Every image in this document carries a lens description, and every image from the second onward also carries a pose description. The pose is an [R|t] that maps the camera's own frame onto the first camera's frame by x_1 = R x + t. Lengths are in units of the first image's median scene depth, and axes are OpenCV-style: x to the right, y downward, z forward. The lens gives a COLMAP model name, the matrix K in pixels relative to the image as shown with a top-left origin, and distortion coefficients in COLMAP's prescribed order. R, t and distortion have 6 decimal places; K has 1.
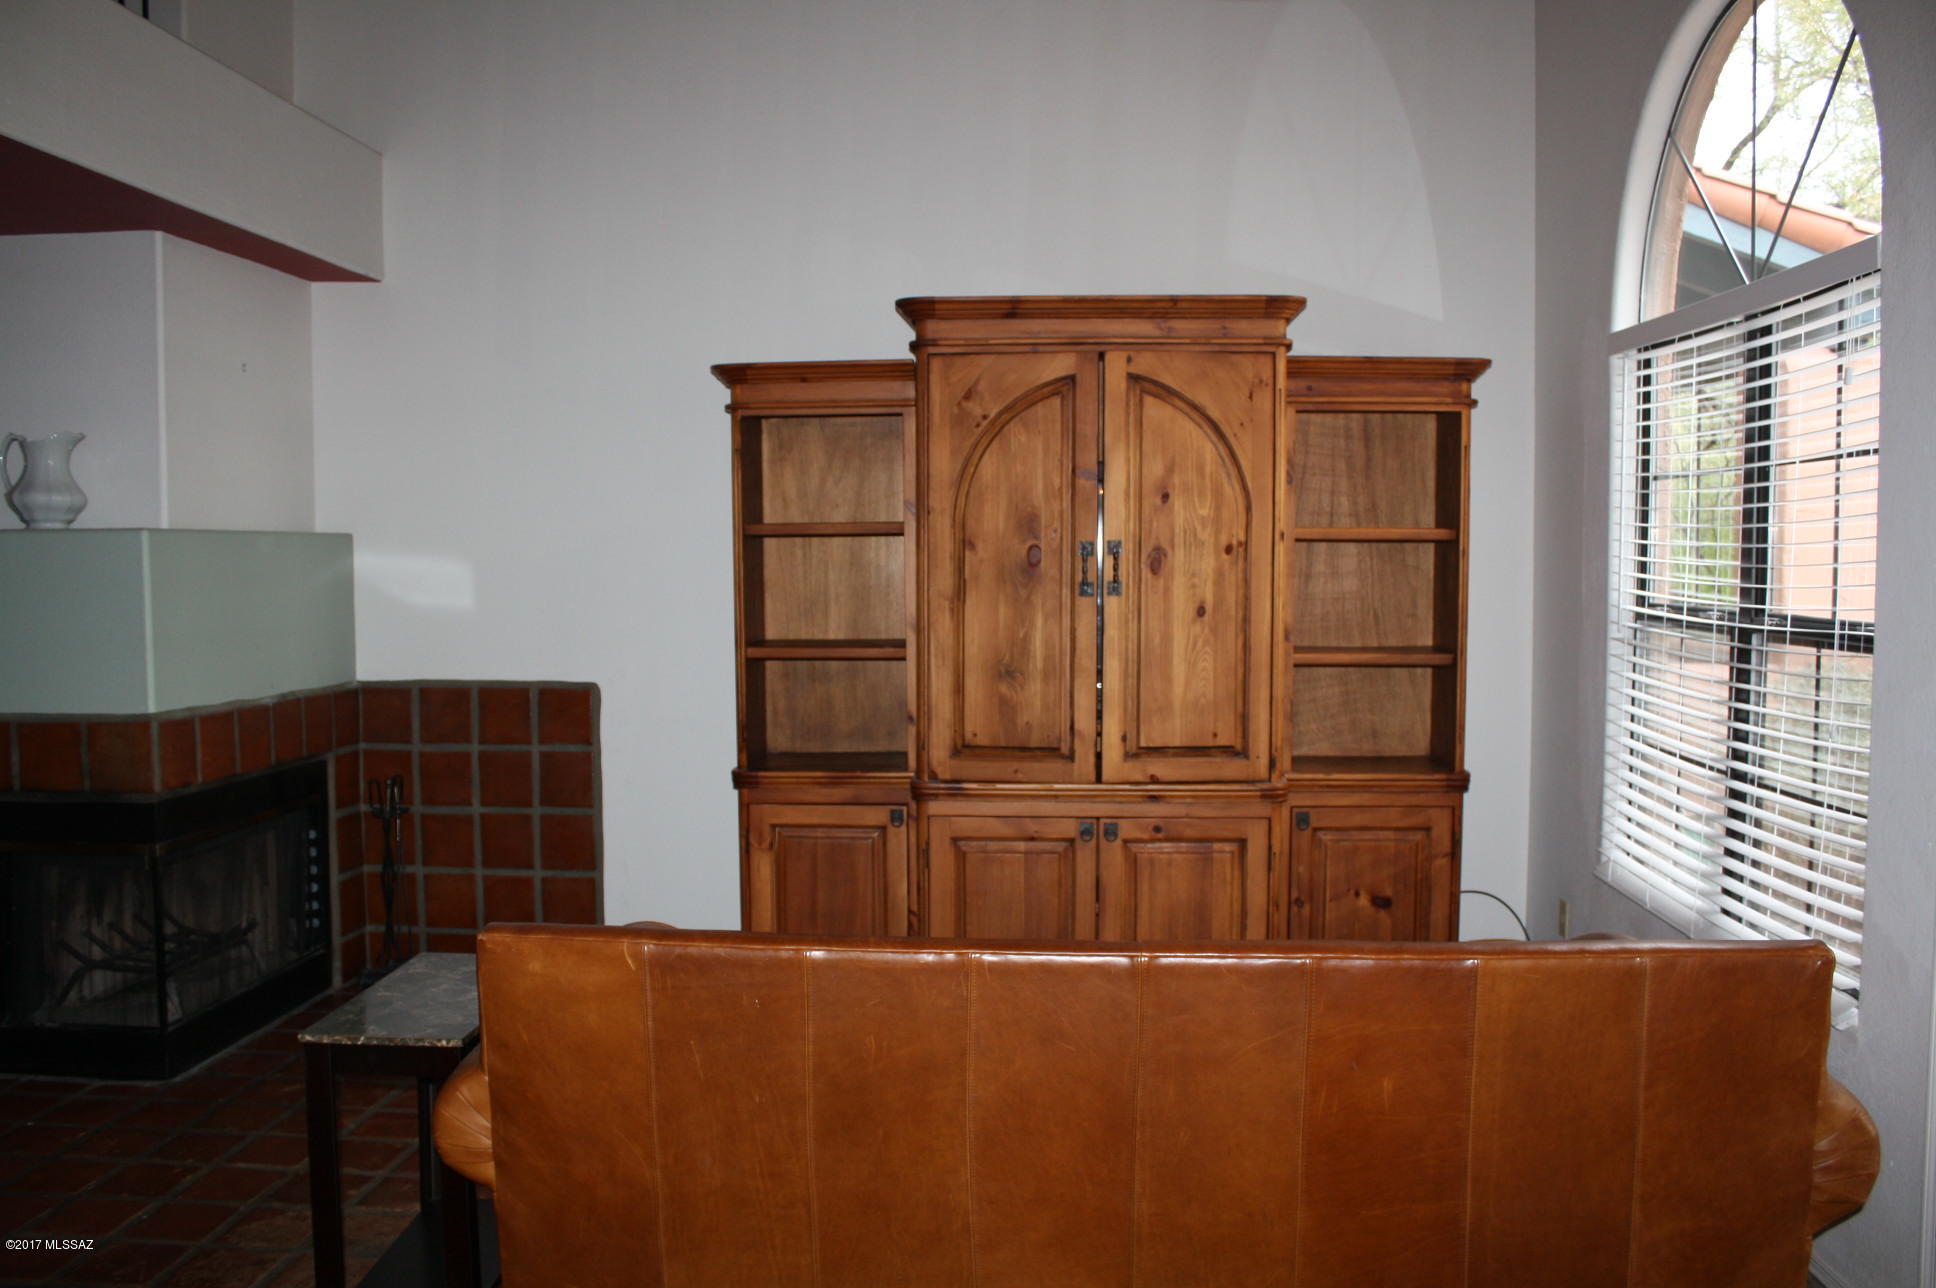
lens RADIAL K [[1654.6, 0, 961.4], [0, 1654.6, 647.3], [0, 0, 1]] dist [-0.175850, 0.172158]
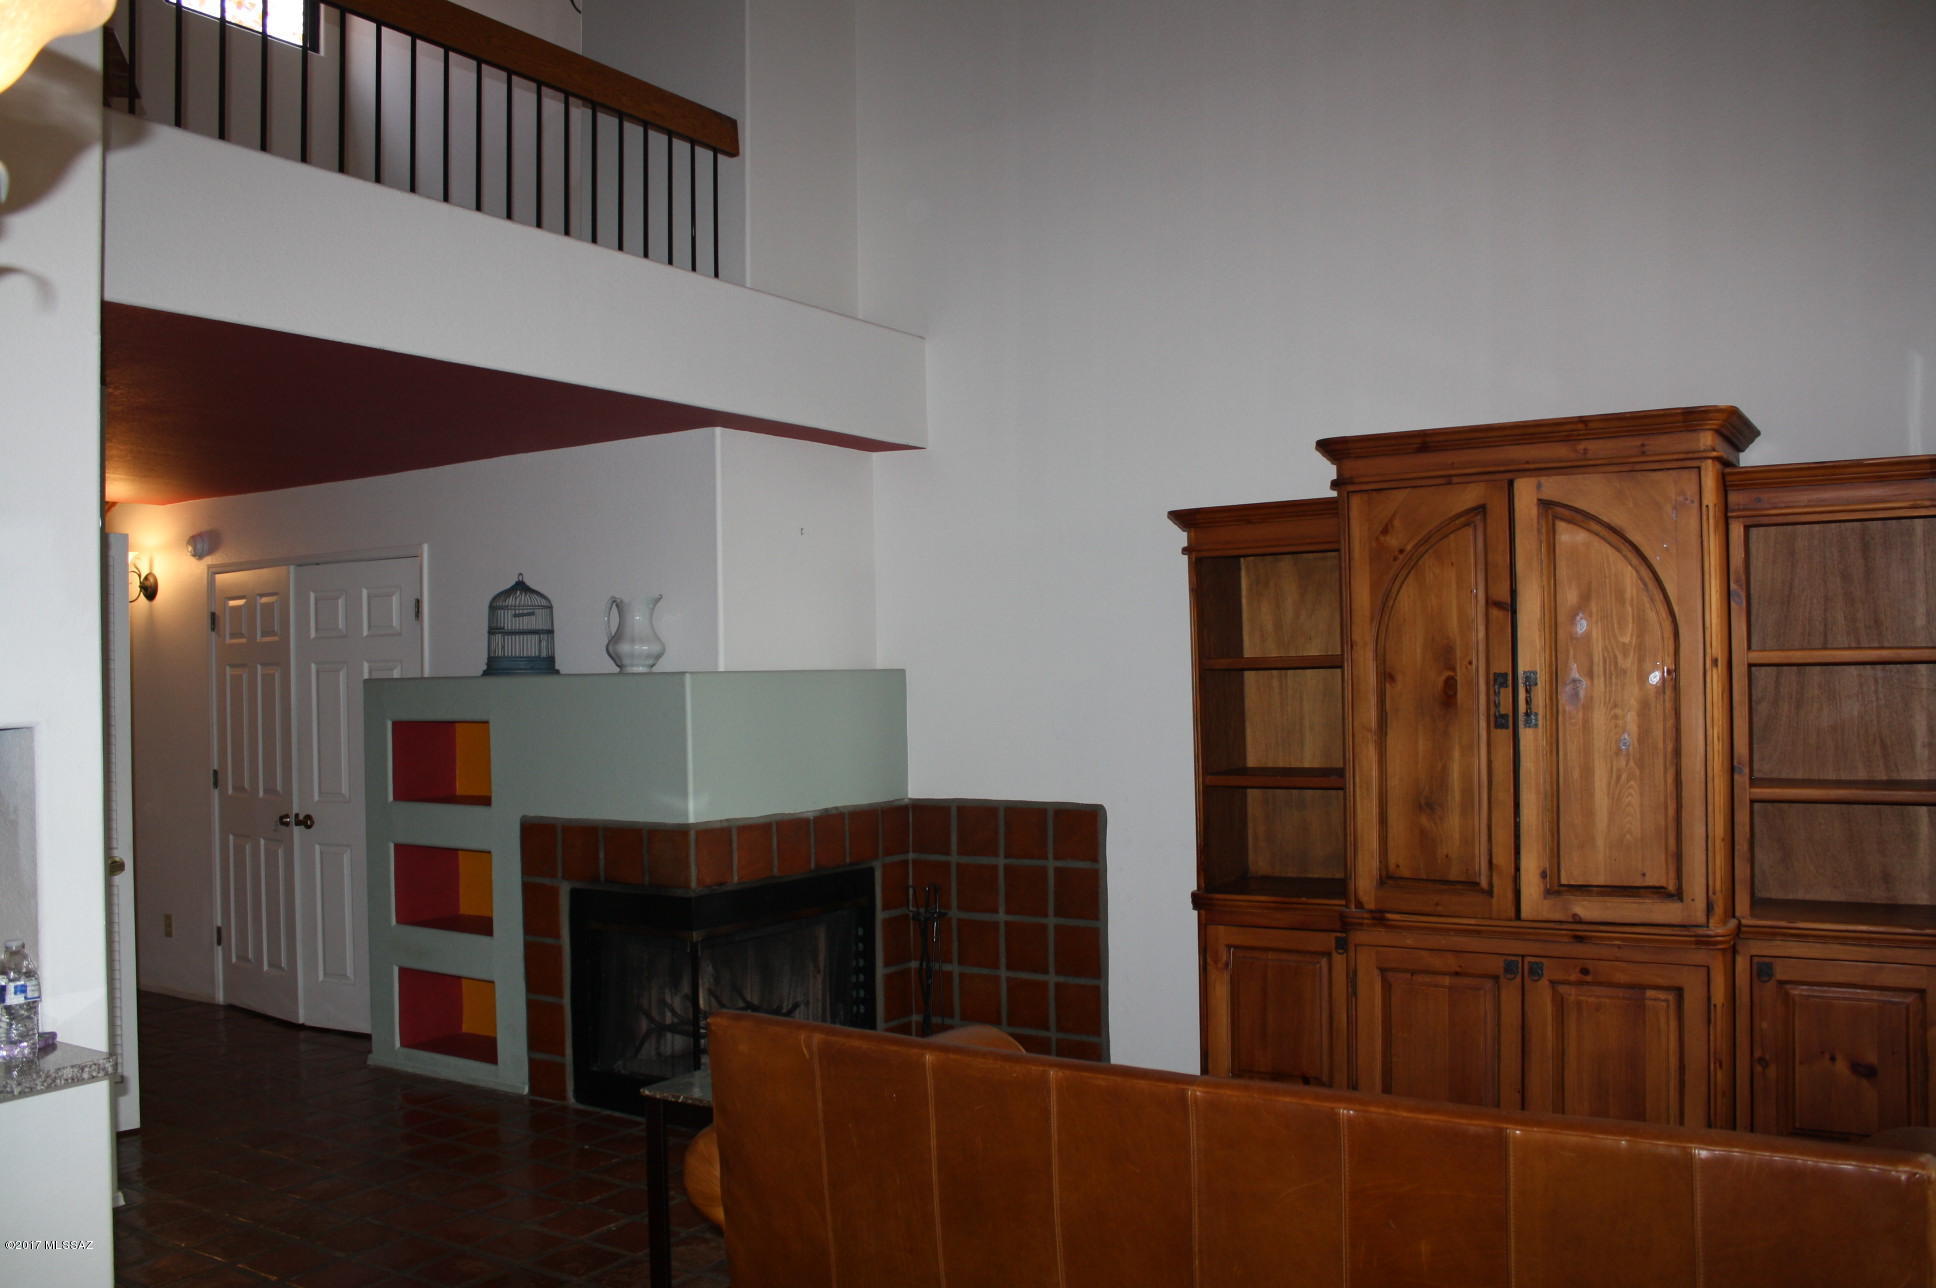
lens RADIAL K [[1654.6, 0, 961.4], [0, 1654.6, 647.3], [0, 0, 1]] dist [-0.175850, 0.172158]
pose [[0.874915, -0.021479, -0.483801, 0.258665], [-0.010347, 0.997959, -0.063017, -0.014513], [0.484167, 0.060141, 0.872906, -0.001312]]
